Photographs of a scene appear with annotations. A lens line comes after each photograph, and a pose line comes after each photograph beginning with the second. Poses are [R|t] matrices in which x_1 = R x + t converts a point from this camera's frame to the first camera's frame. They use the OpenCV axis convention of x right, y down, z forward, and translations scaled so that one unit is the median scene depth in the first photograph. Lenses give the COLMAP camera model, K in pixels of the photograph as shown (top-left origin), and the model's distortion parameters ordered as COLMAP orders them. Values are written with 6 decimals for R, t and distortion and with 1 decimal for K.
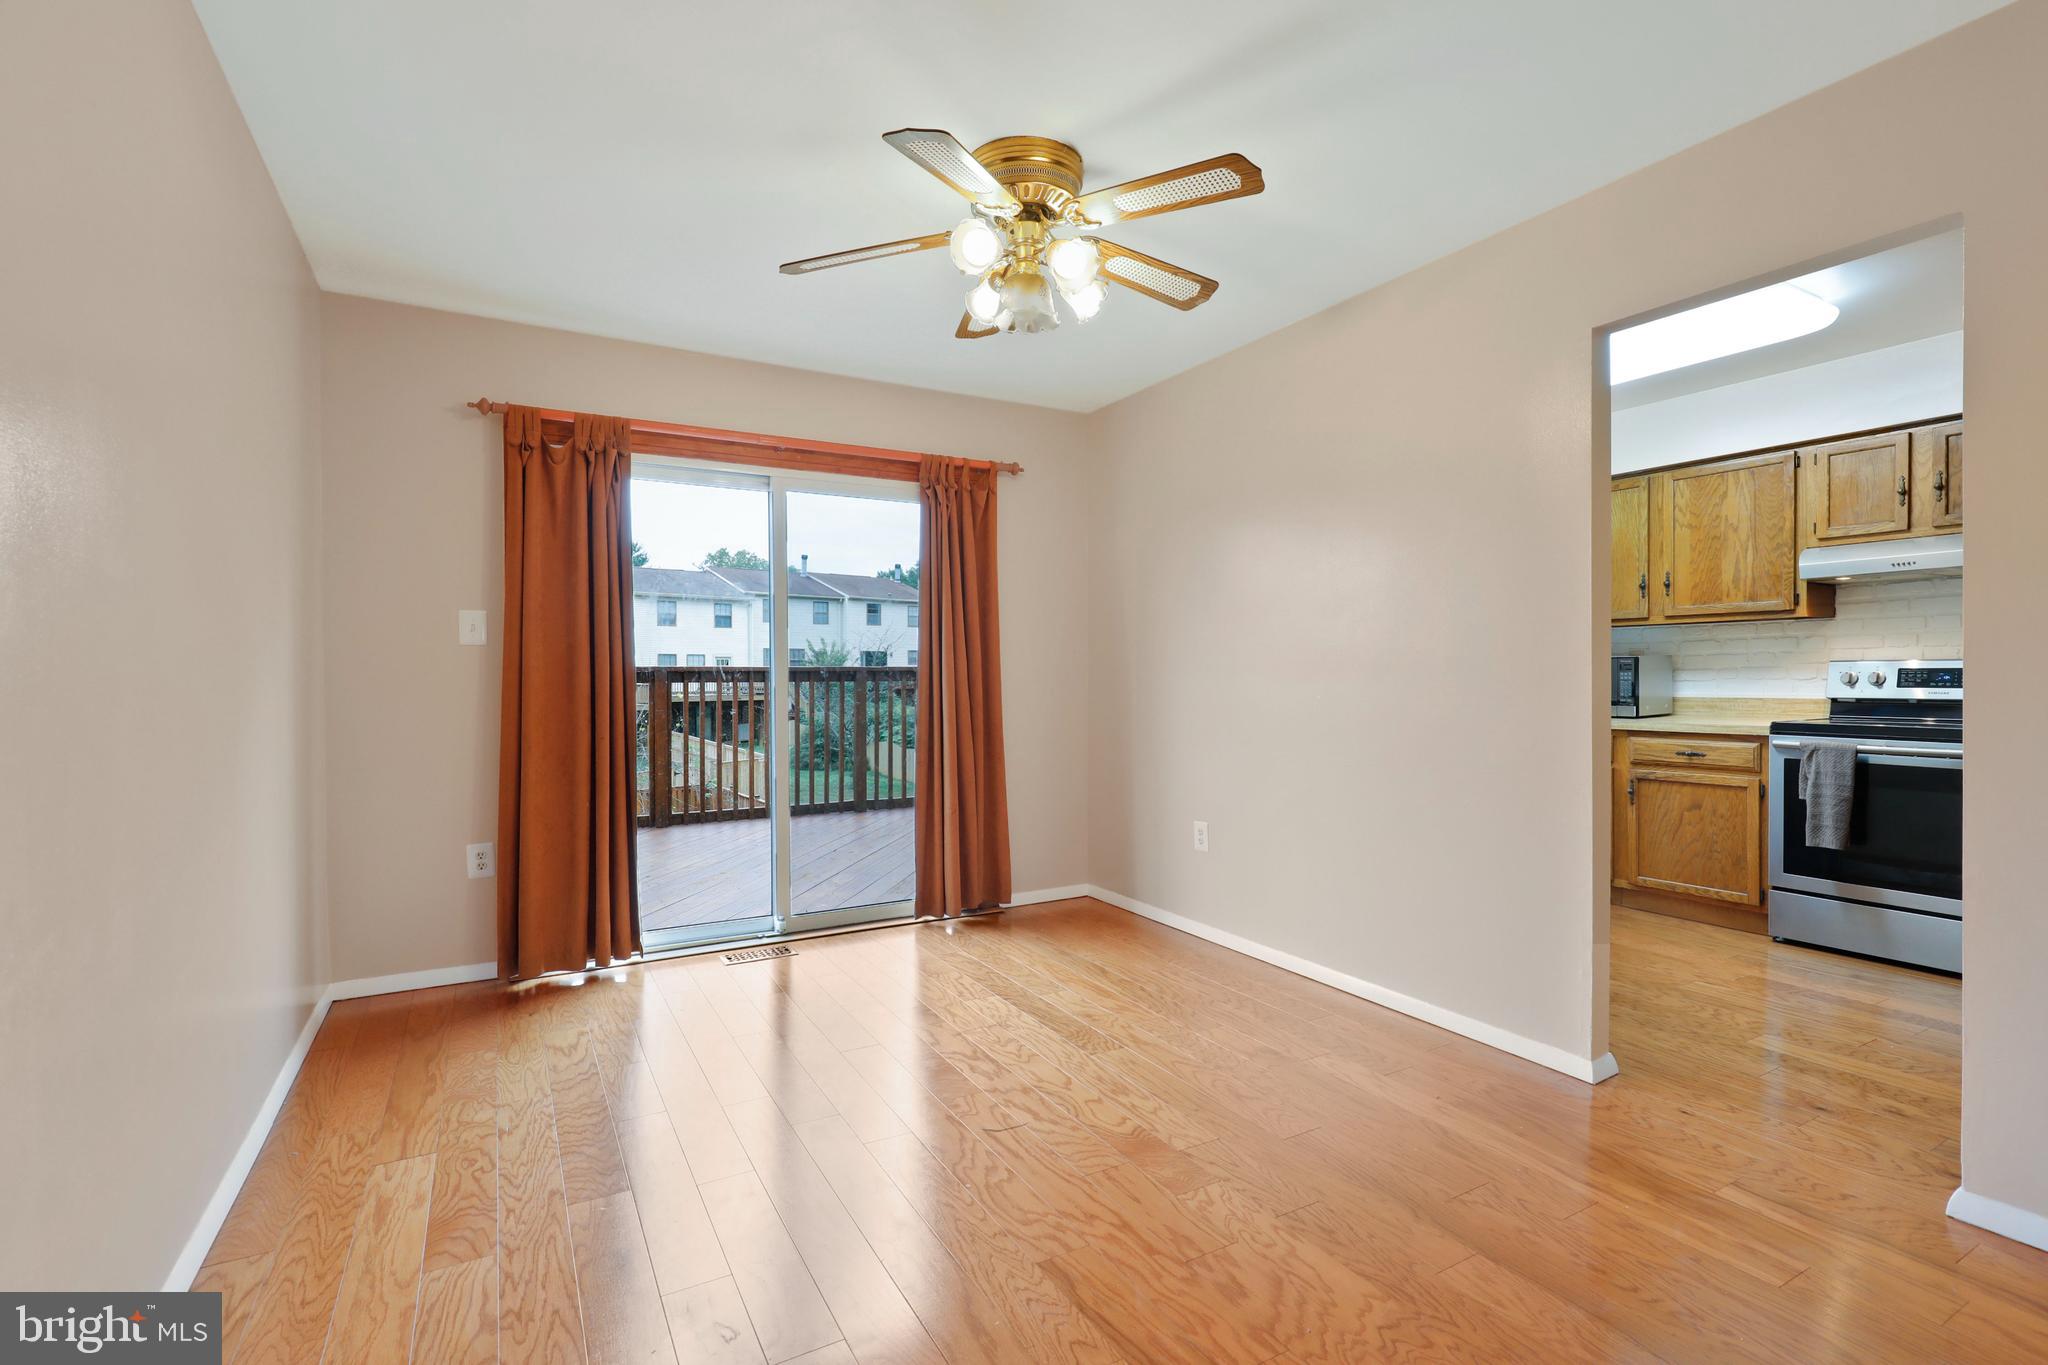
lens RADIAL K [[948.8, 0, 1019.1], [0, 948.8, 688.1], [0, 0, 1]] dist [-0.002111, -0.000026]
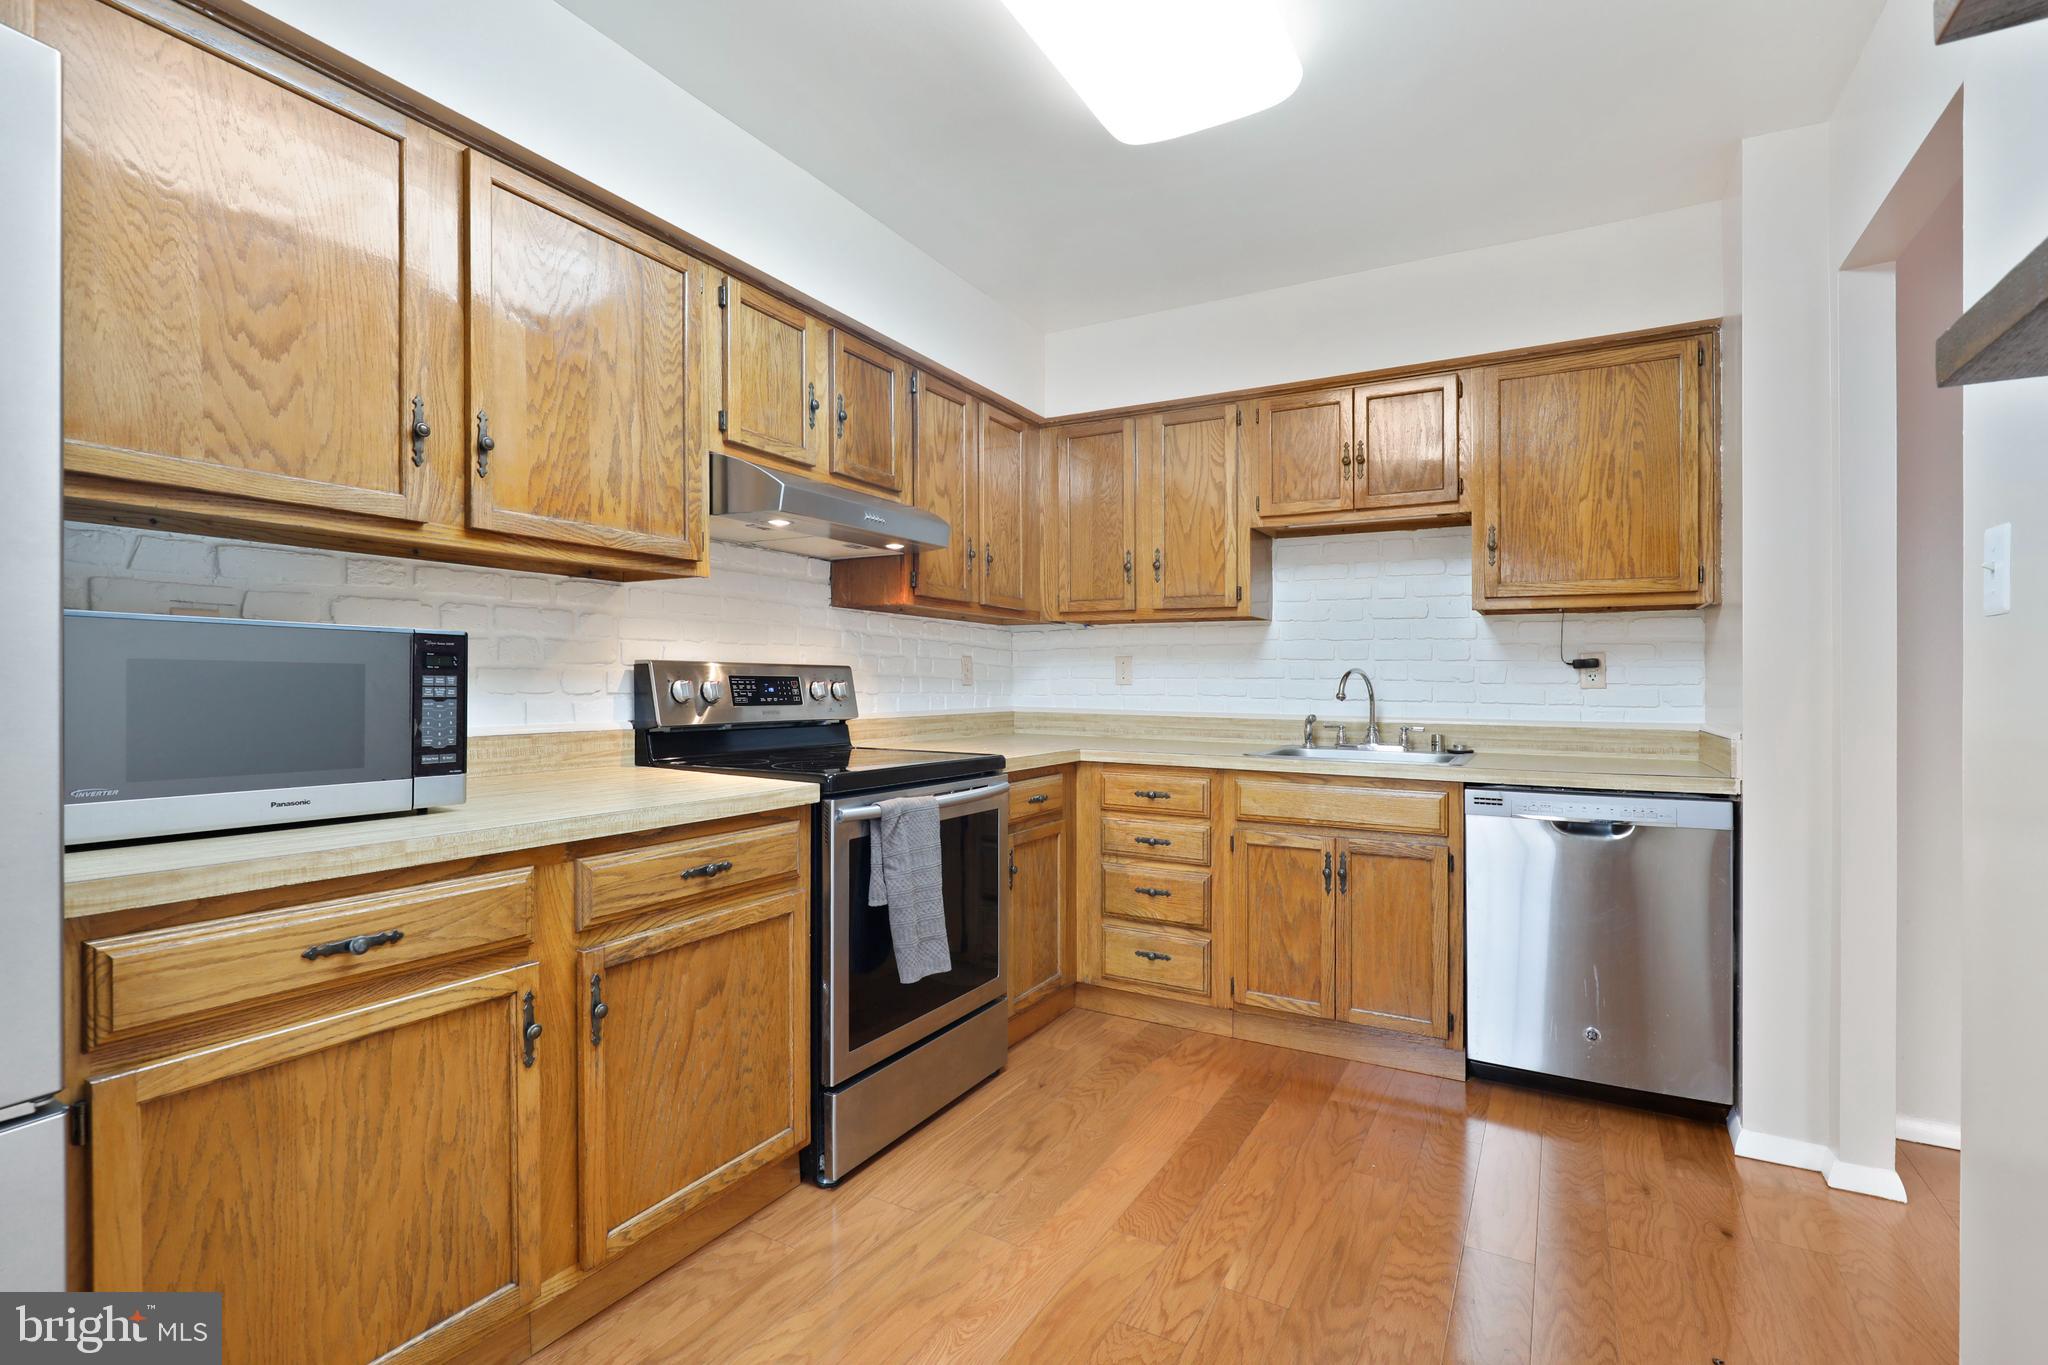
lens RADIAL K [[948.8, 0, 1019.1], [0, 948.8, 688.1], [0, 0, 1]] dist [-0.002111, -0.000026]
pose [[-0.515836, -0.000413, 0.856687, 0.275657], [0.007022, 0.999964, 0.004710, -0.013954], [-0.856658, 0.008445, -0.515815, 1.128014]]
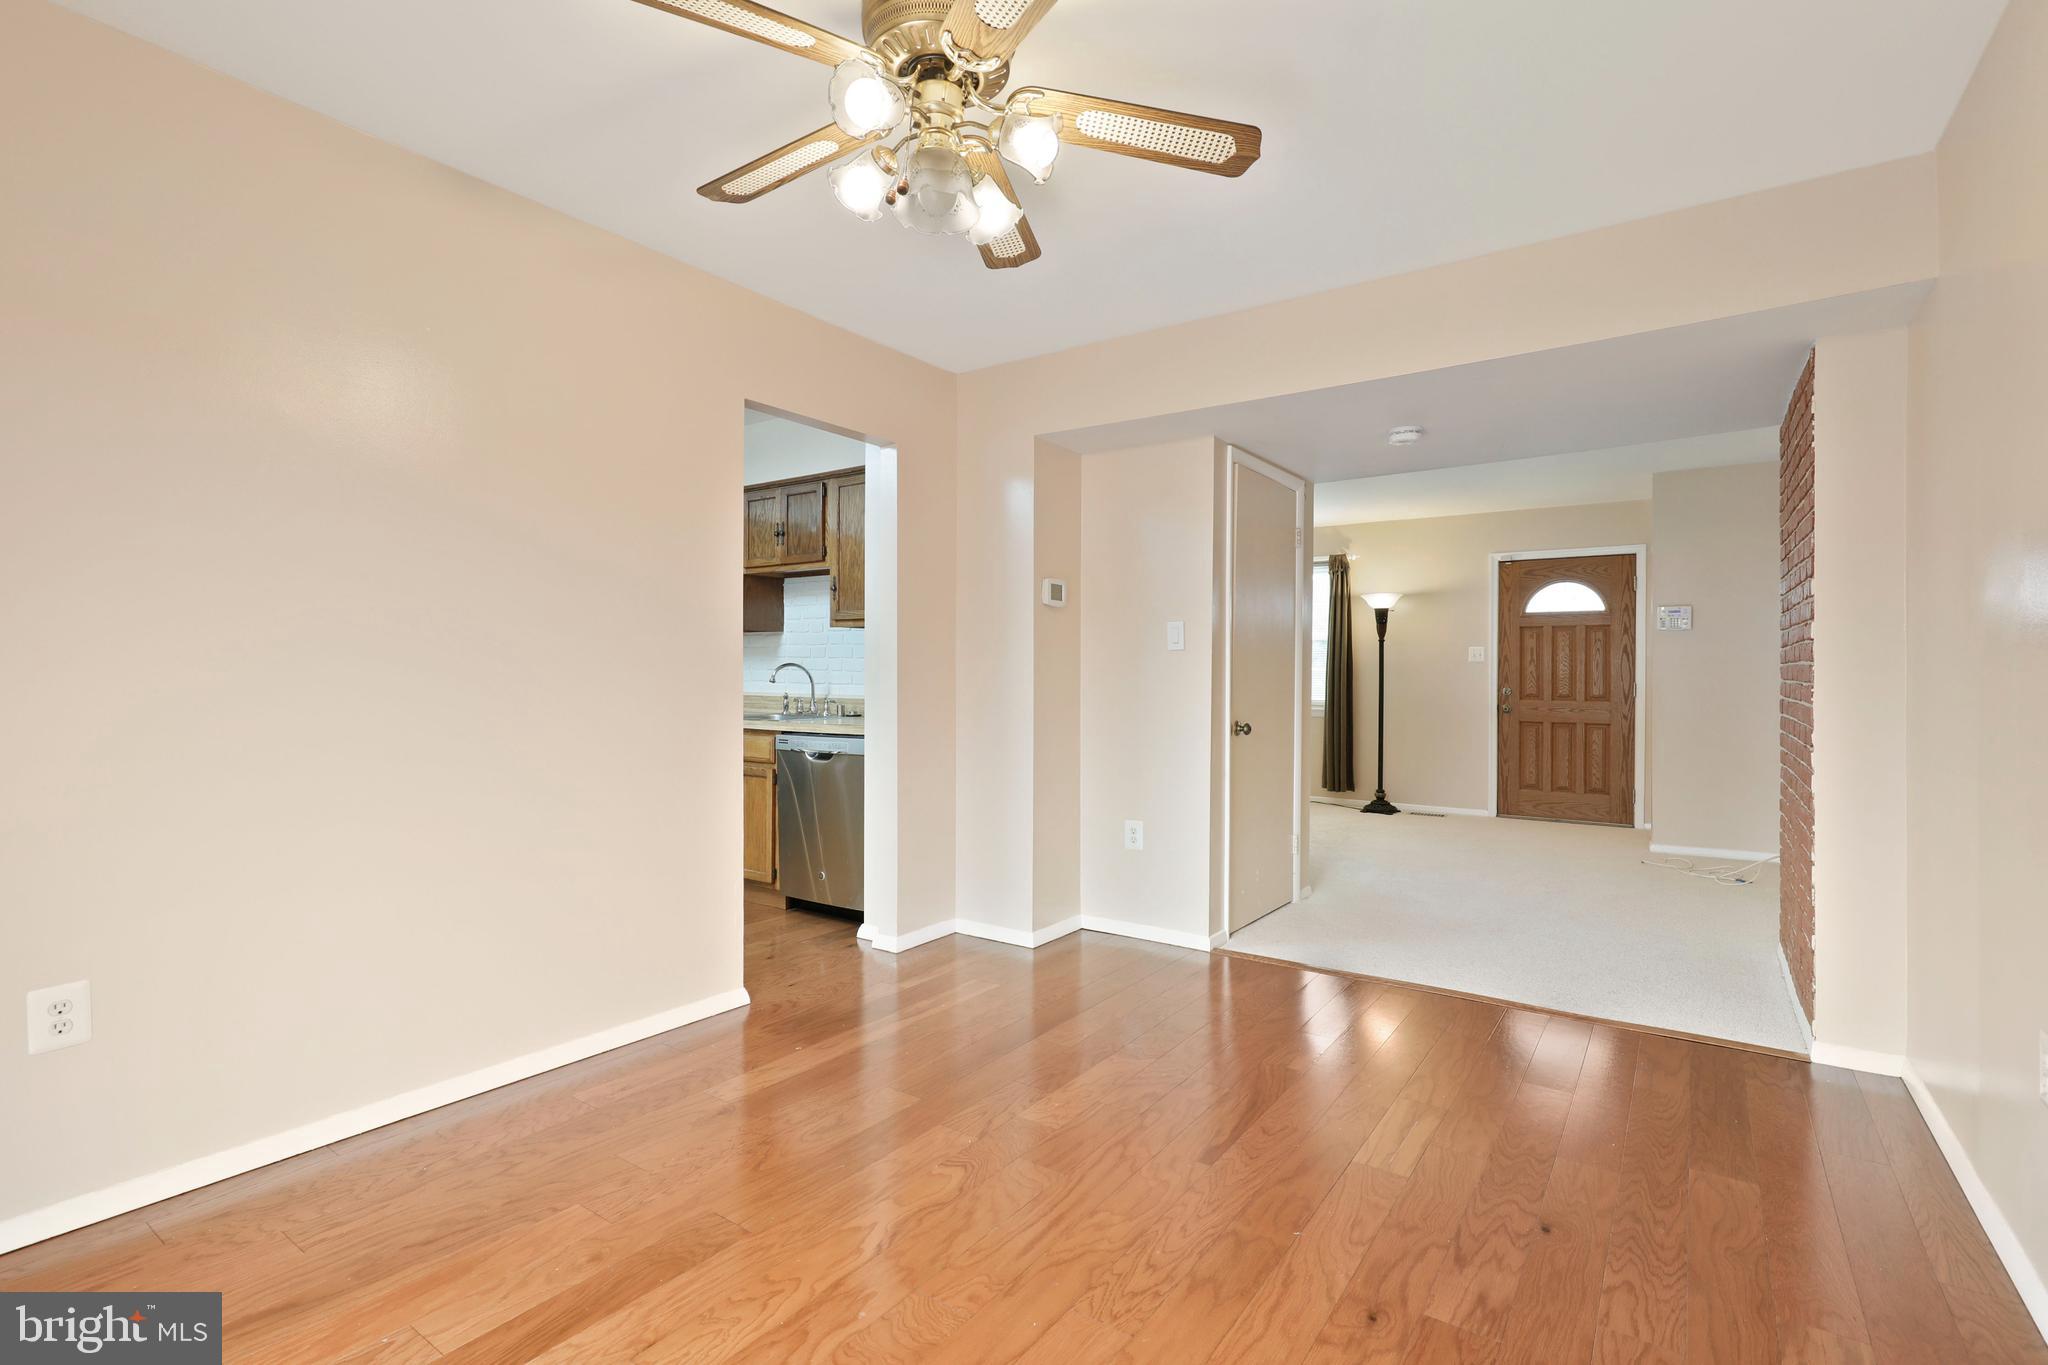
lens RADIAL K [[948.8, 0, 1019.1], [0, 948.8, 688.1], [0, 0, 1]] dist [-0.002111, -0.000026]
pose [[-0.428937, -0.015290, 0.903205, -0.424129], [0.000500, 0.999853, 0.017164, -0.013619], [-0.903334, 0.007814, -0.428866, 0.759468]]
